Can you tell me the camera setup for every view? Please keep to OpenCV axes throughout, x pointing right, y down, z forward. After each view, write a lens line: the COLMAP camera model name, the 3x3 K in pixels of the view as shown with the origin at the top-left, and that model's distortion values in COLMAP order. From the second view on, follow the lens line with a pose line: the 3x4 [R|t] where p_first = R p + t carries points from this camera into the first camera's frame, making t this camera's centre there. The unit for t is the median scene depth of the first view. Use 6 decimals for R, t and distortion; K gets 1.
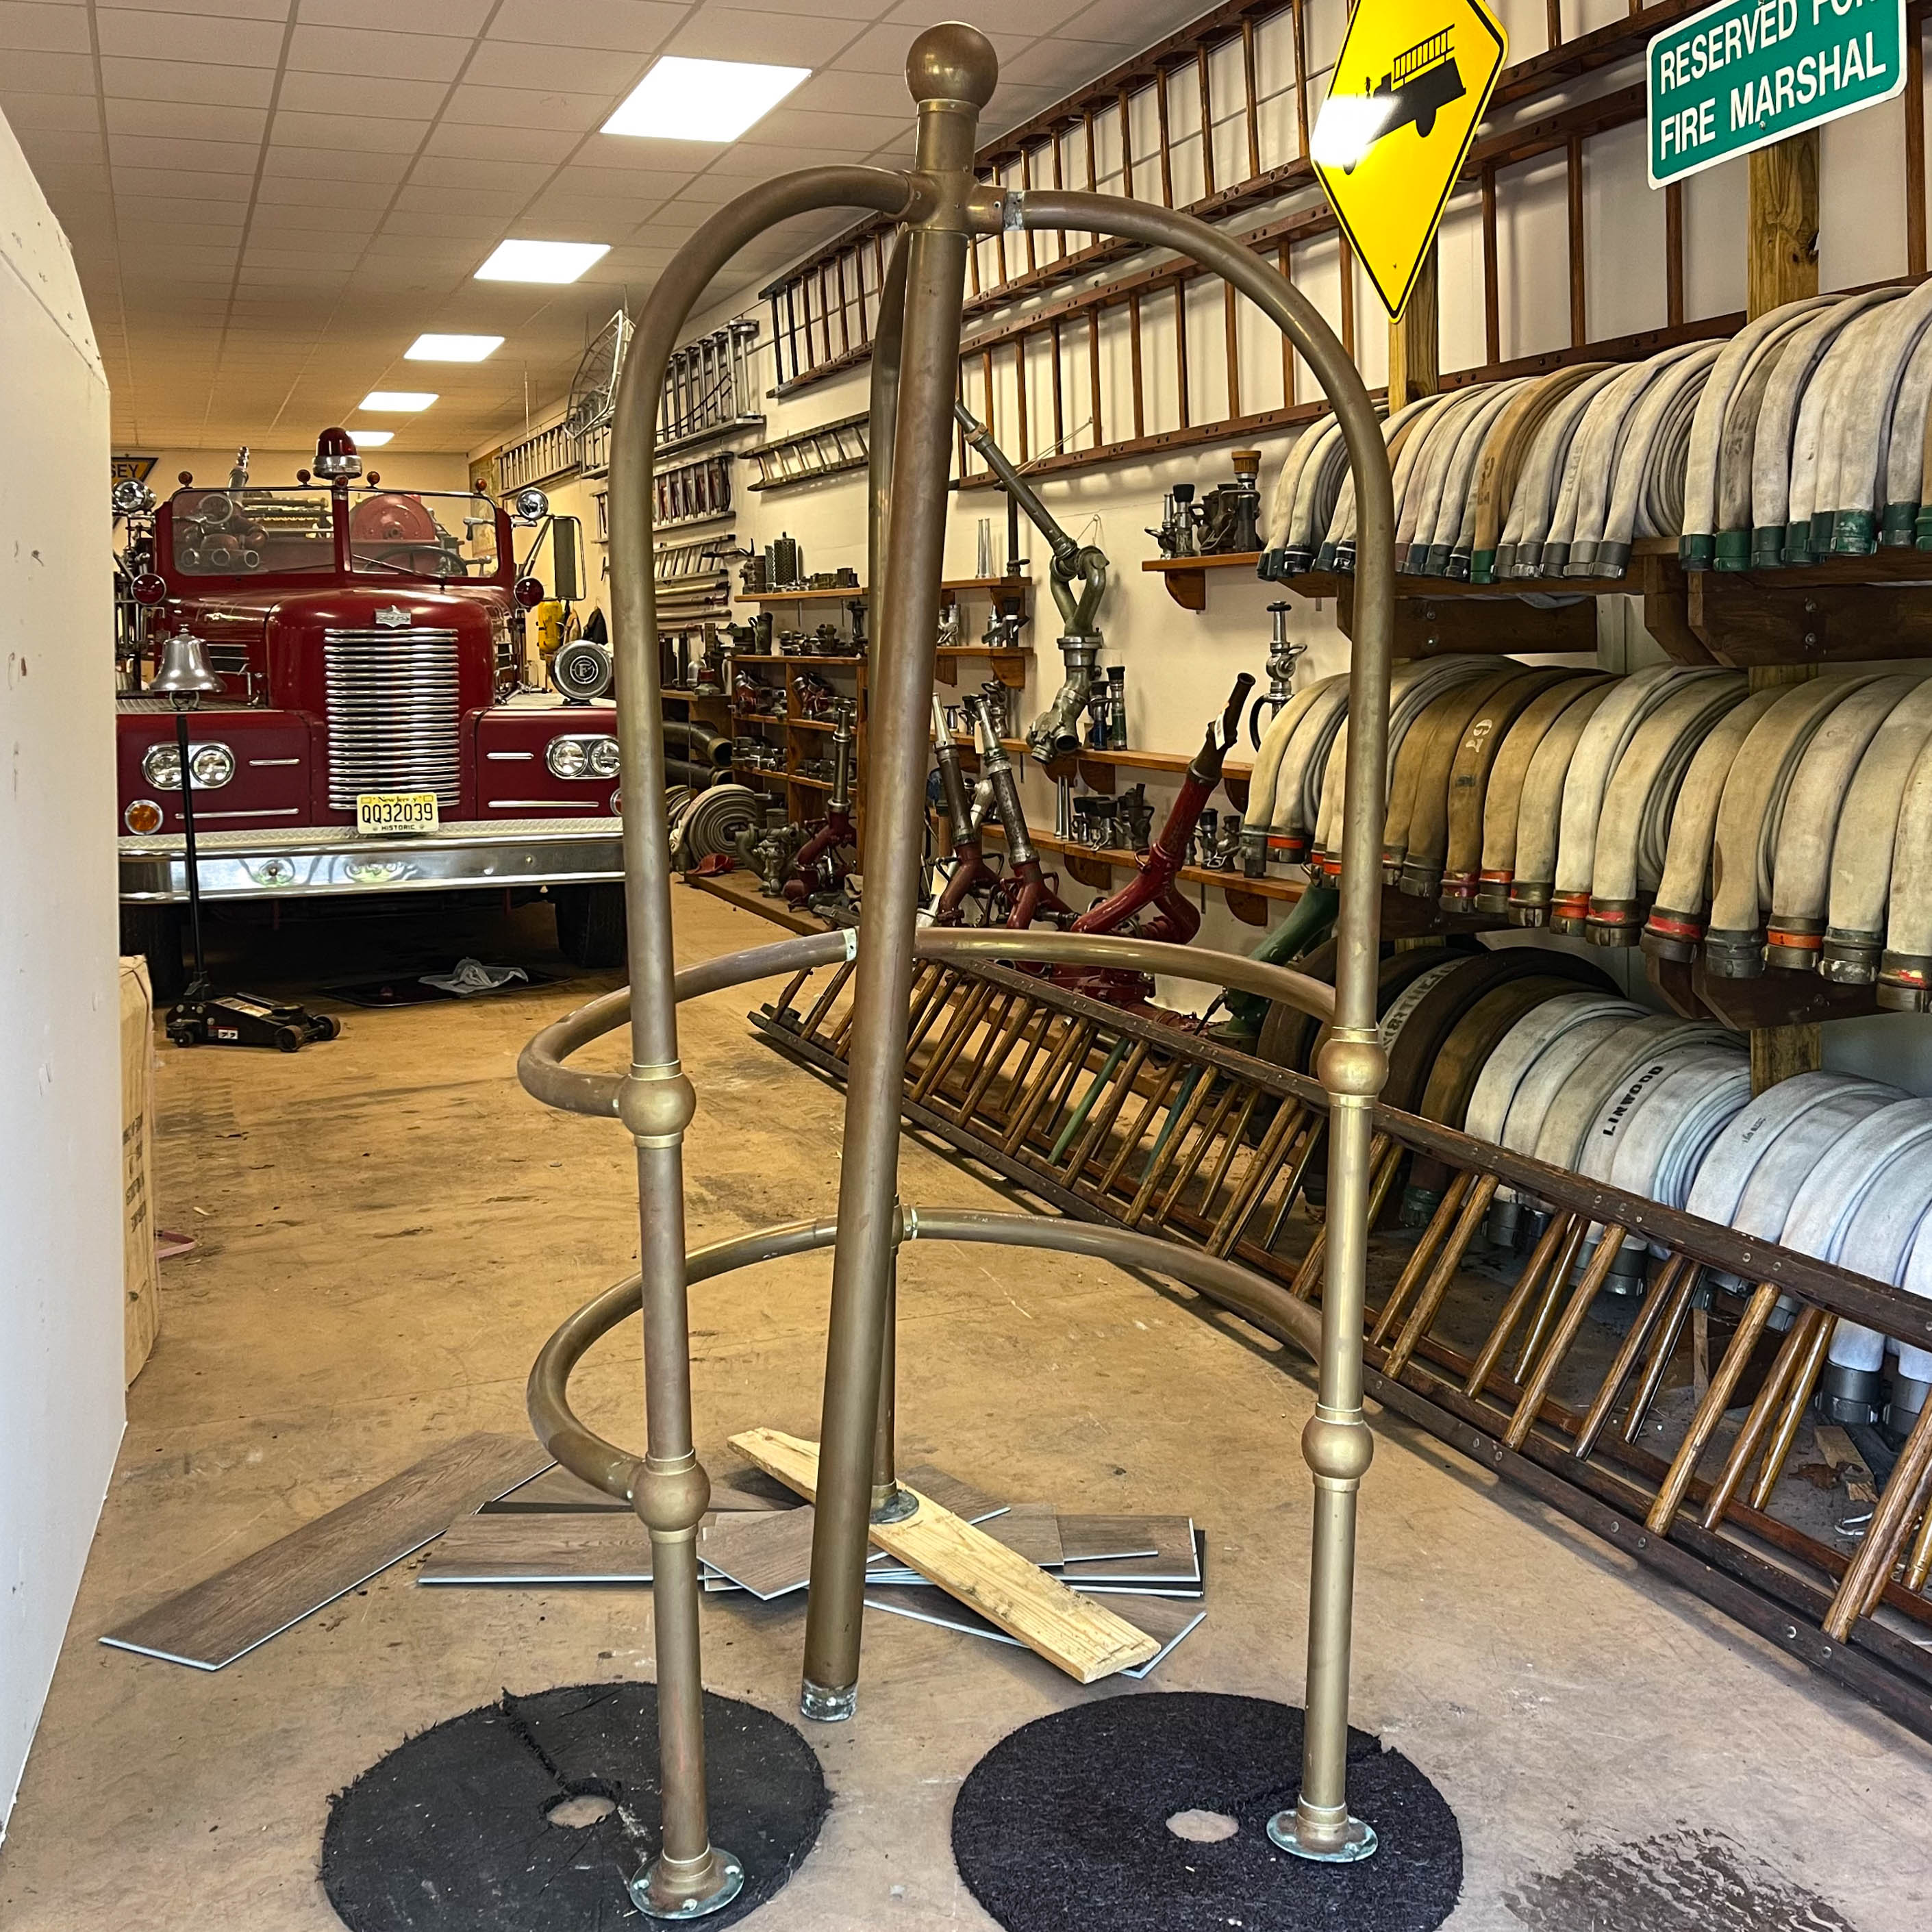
lens RADIAL K [[3975.2, 0, 1006.2], [0, 3975.2, 970.2], [0, 0, 1]] dist [0.390771, -3.750849]
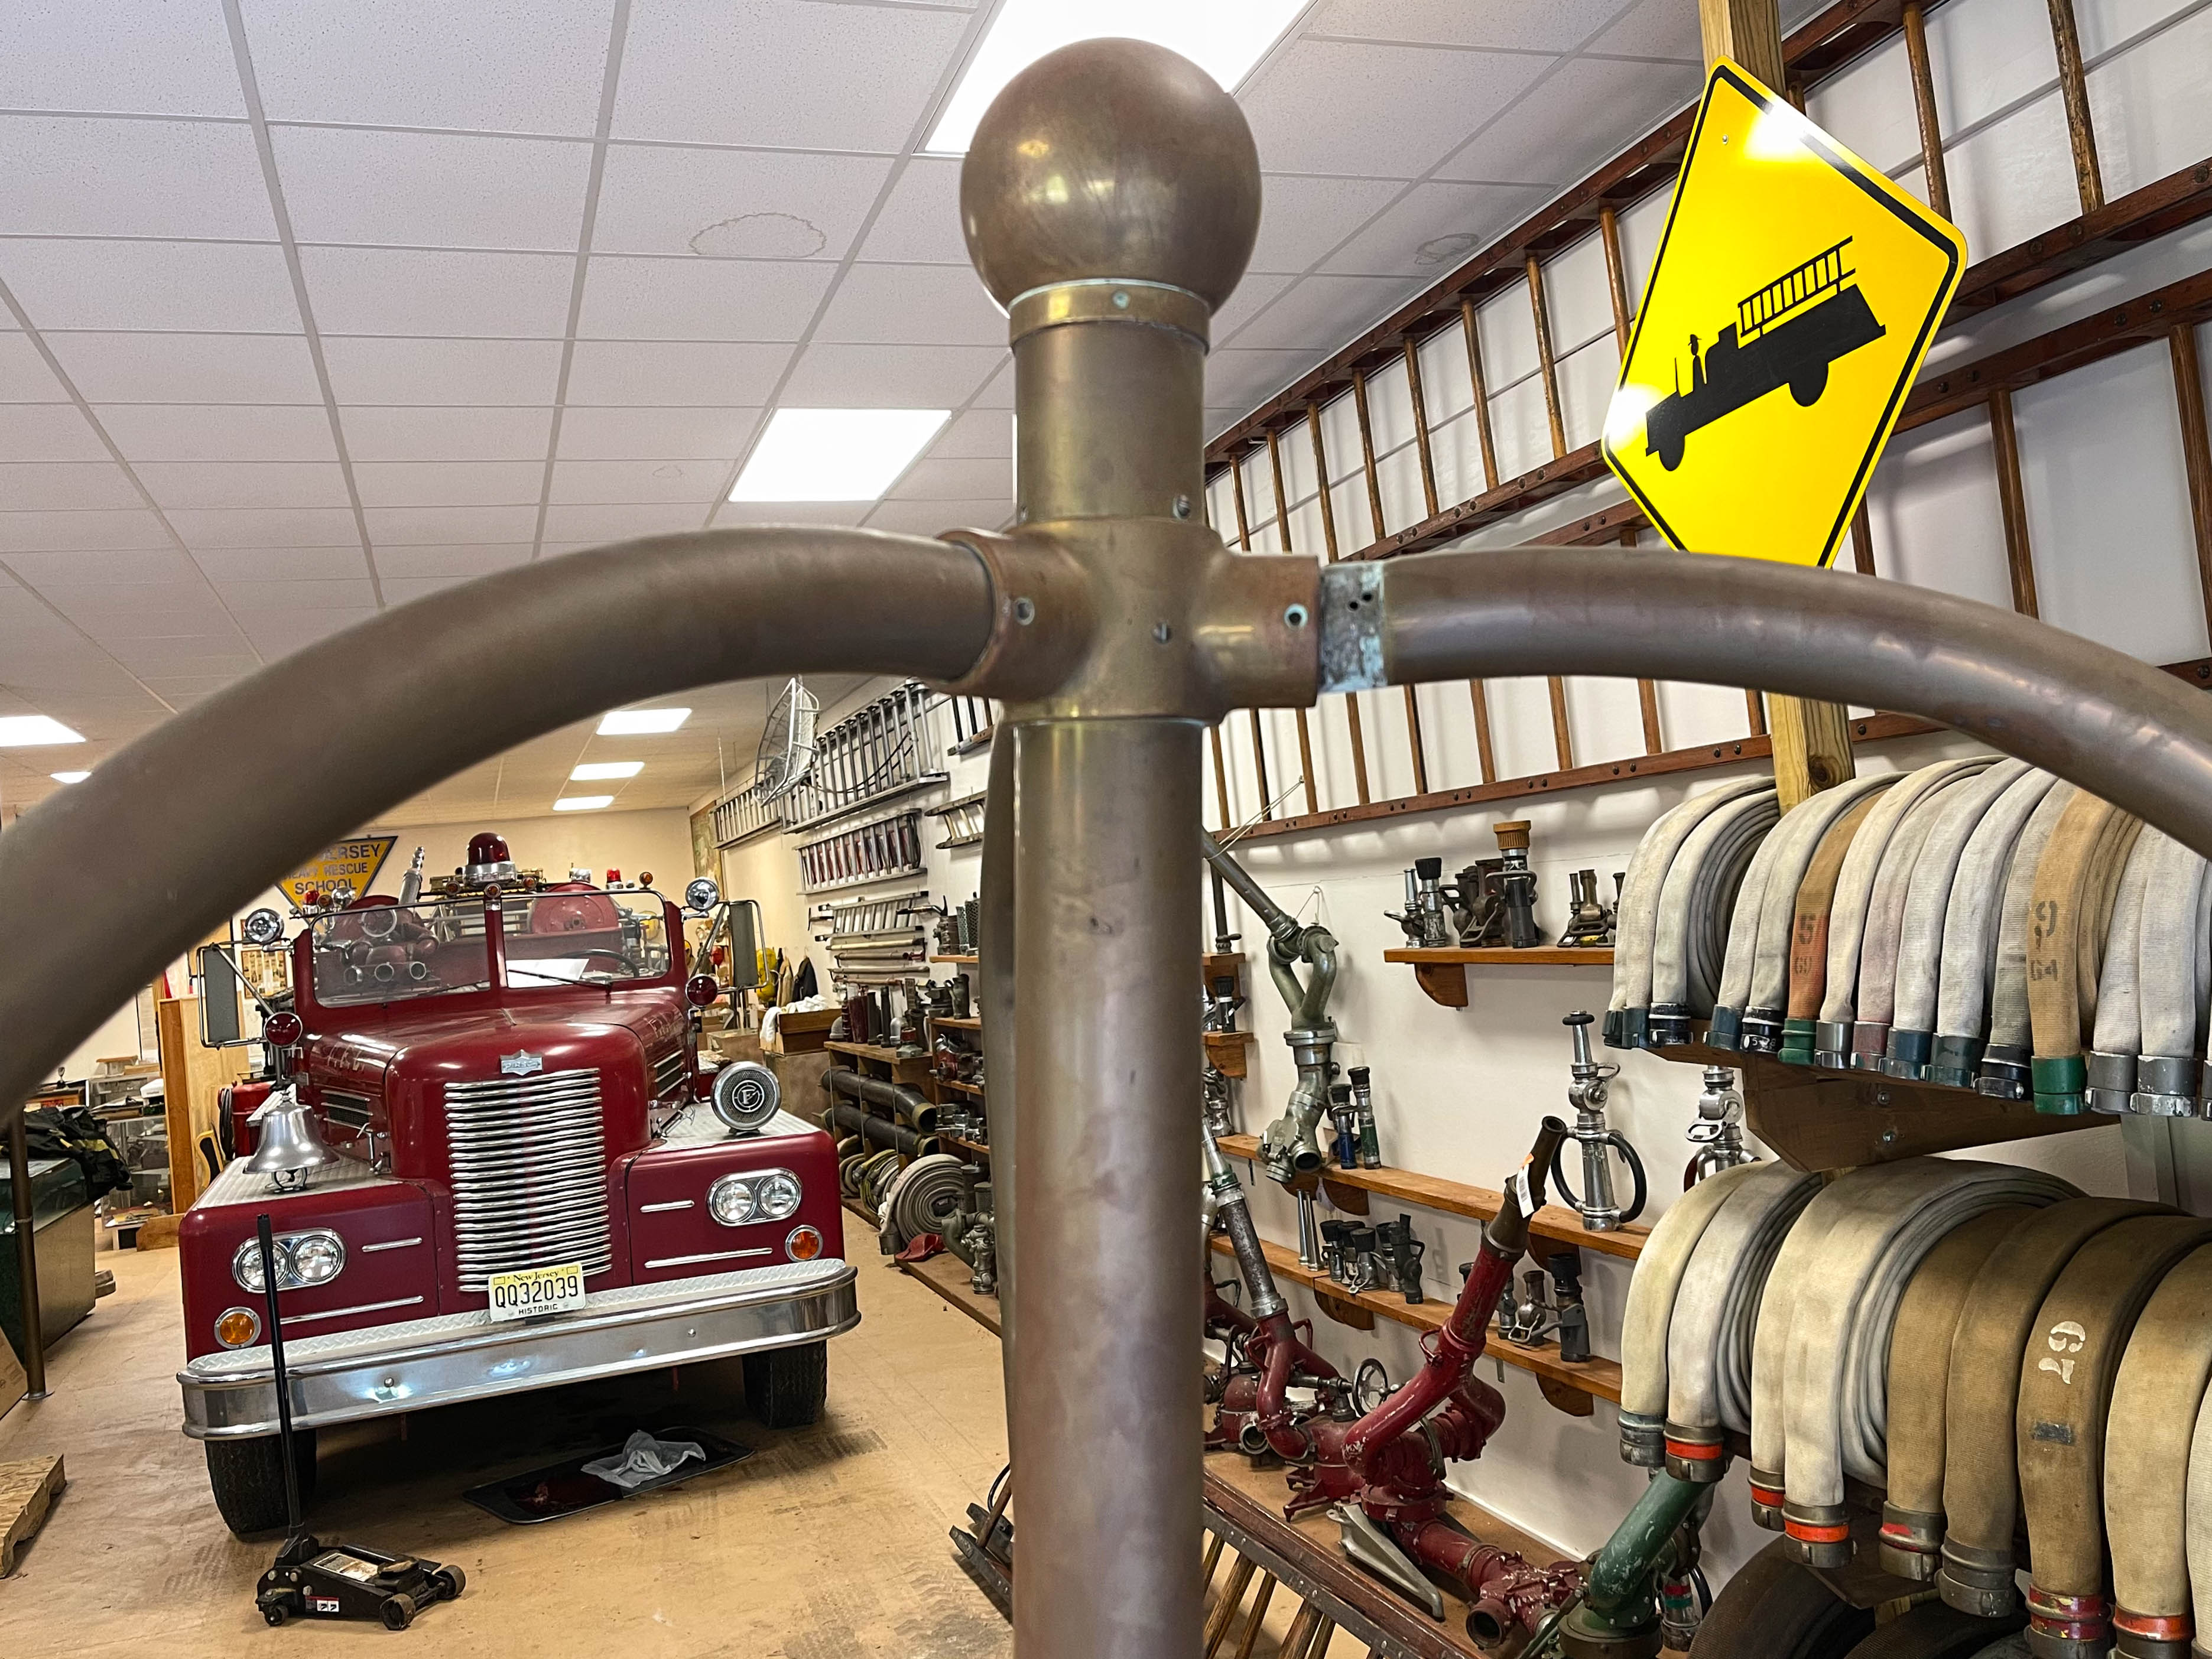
lens RADIAL K [[3438.1, 0, 1106.0], [0, 3438.1, 829.5], [0, 0, 1]] dist [0.331611, -2.113654]
pose [[0.996603, -0.078715, -0.024217, -0.004031], [0.075758, 0.991552, -0.105288, -0.053170], [0.032301, 0.103096, 0.994147, 0.266328]]
